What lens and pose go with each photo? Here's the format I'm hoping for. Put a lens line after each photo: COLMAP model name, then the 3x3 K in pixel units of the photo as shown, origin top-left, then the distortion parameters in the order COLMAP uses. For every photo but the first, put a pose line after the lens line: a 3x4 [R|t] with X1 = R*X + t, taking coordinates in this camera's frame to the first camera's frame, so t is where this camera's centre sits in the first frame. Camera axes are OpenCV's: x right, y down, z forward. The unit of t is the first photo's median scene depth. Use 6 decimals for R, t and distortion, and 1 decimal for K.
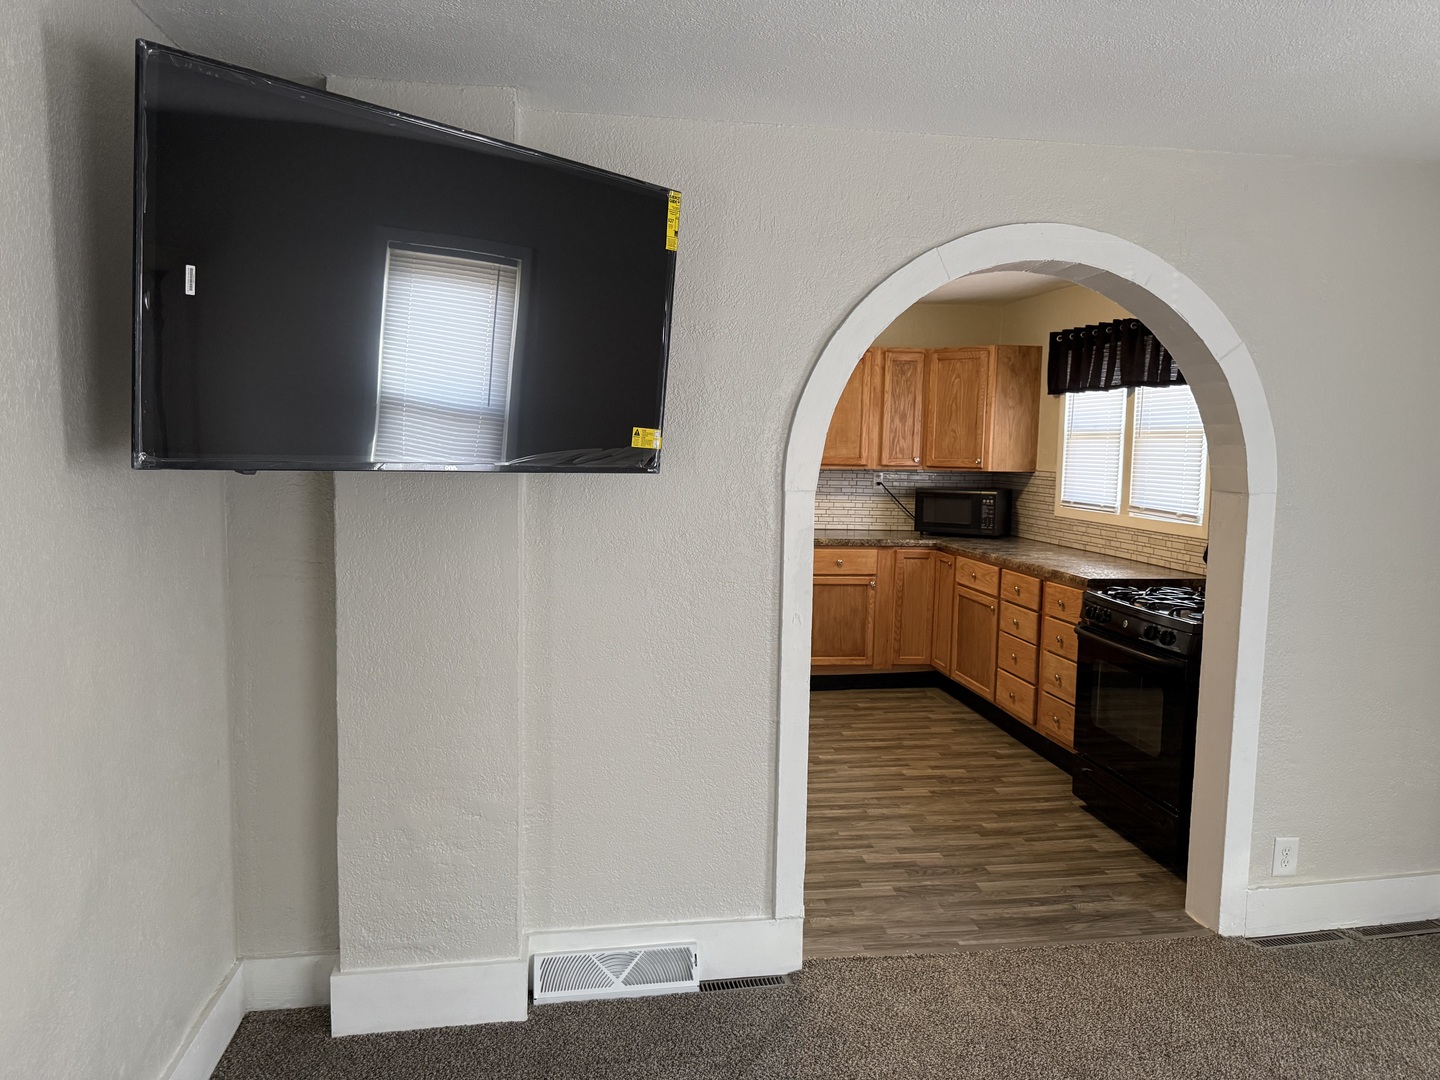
lens RADIAL K [[1016.9, 0, 720.9], [0, 1016.9, 525.4], [0, 0, 1]] dist [0.000735, -0.001549]
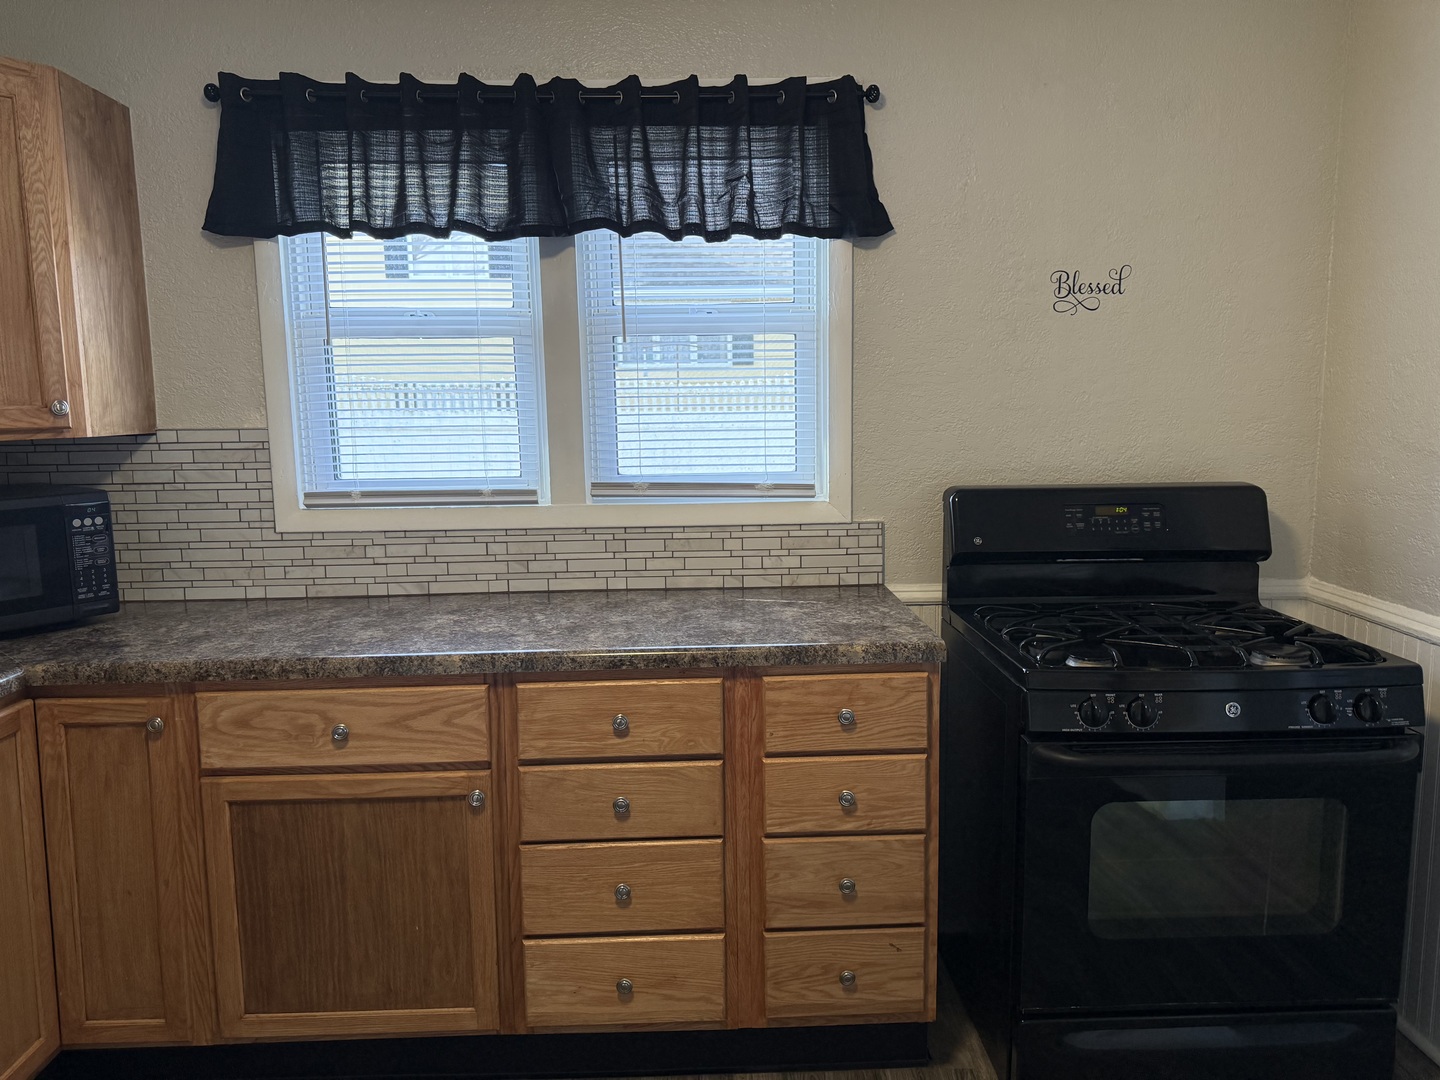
lens RADIAL K [[993.4, 0, 719.2], [0, 993.4, 515.1], [0, 0, 1]] dist [0.005484, 0.001138]
pose [[0.112537, -0.132514, 0.984772, -0.063583], [0.095027, 0.987960, 0.122084, -0.055253], [-0.989093, 0.079841, 0.123774, 0.856325]]
